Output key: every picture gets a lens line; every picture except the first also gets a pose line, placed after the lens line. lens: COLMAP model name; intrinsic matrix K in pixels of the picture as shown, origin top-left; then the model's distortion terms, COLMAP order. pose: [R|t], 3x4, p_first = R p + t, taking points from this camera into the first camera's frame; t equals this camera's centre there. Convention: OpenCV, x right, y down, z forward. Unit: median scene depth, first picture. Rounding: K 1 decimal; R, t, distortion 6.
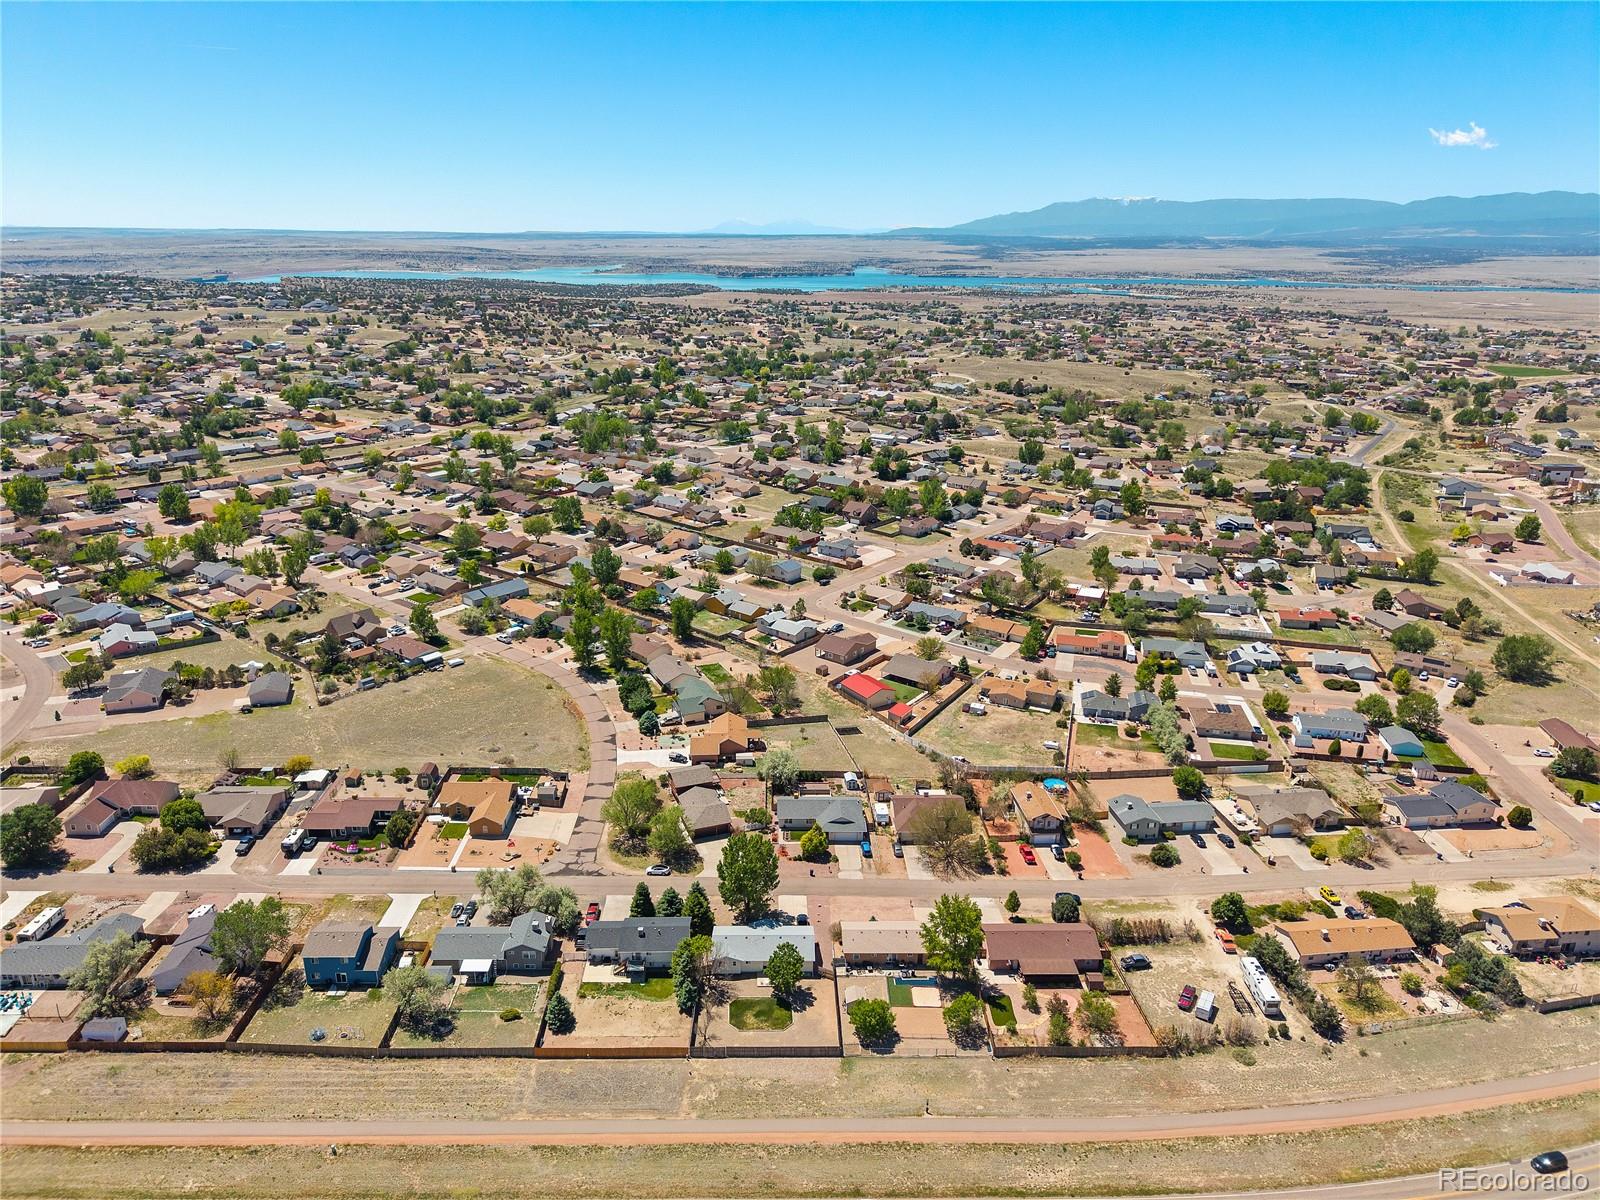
lens RADIAL K [[1078.9, 0, 811.8], [0, 1078.9, 600.8], [0, 0, 1]] dist [0.005682, 0.000030]
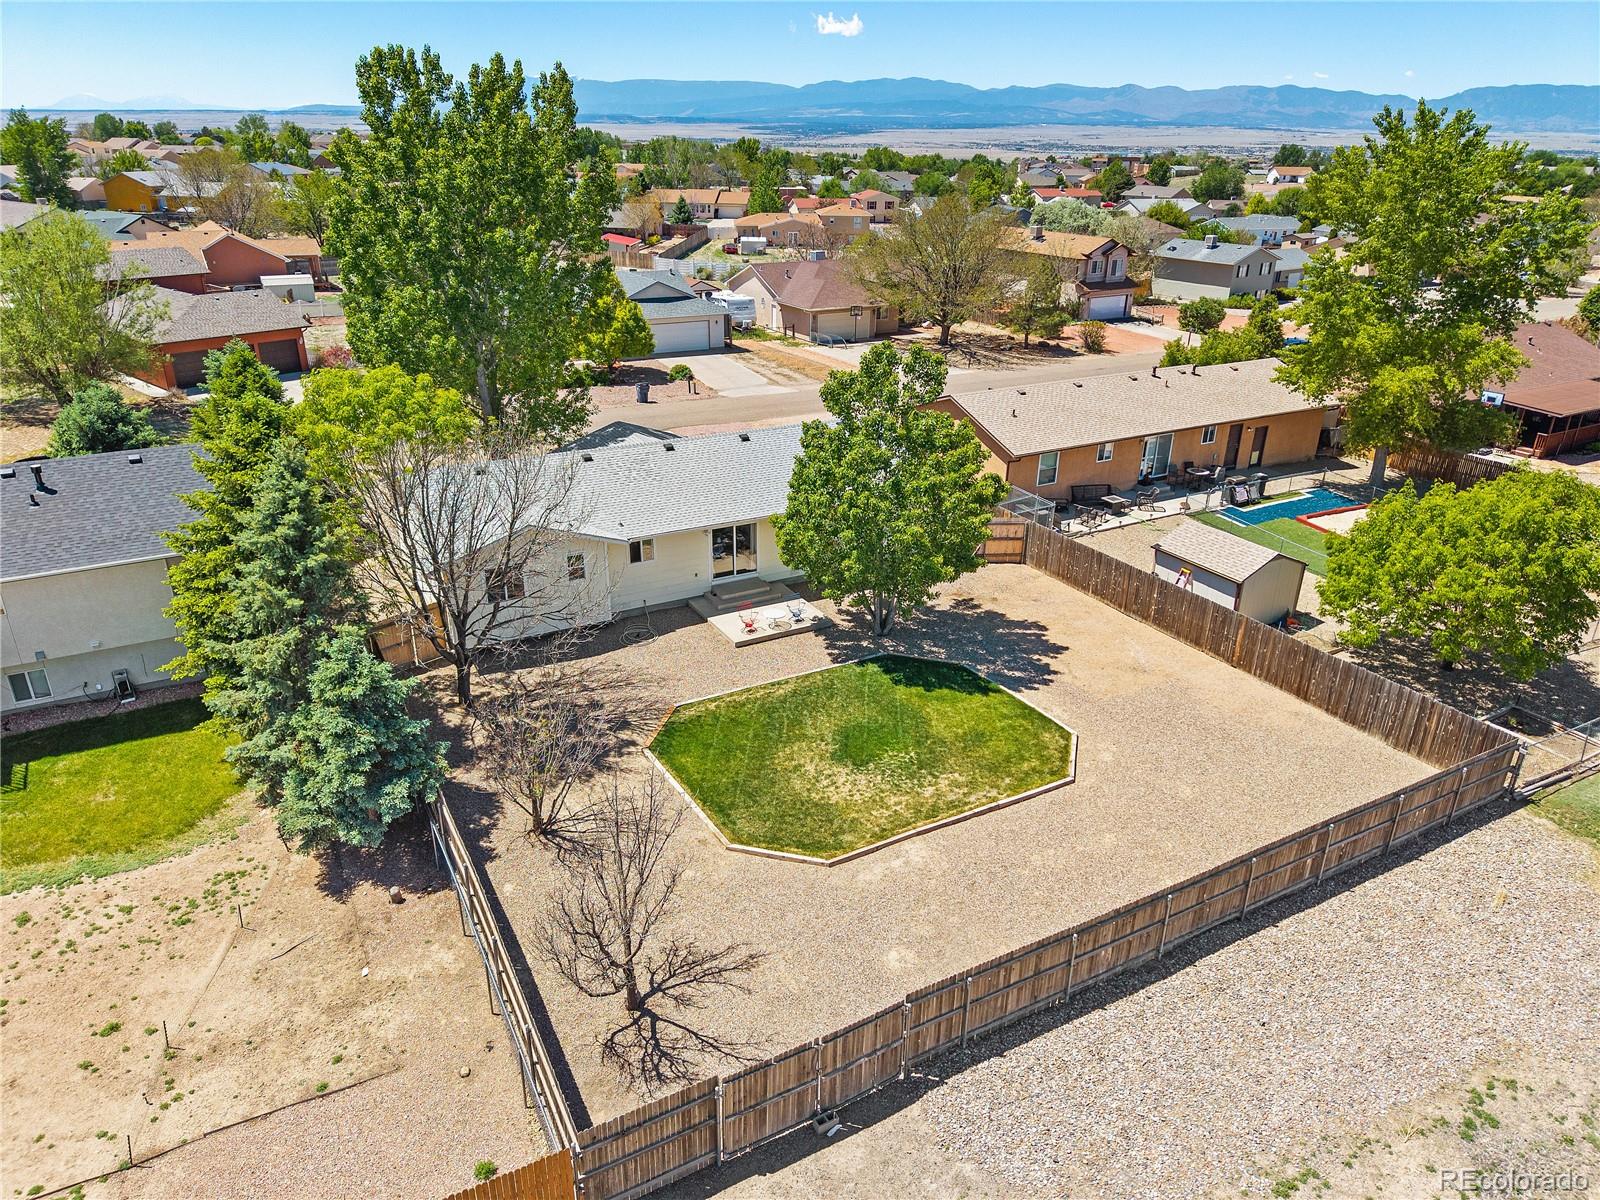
lens RADIAL K [[1078.9, 0, 811.8], [0, 1078.9, 600.8], [0, 0, 1]] dist [0.005682, 0.000030]
pose [[0.886248, -0.192004, 0.421544, -0.117499], [0.149025, 0.979849, 0.132991, 0.335546], [-0.438585, -0.055042, 0.897003, 0.851409]]
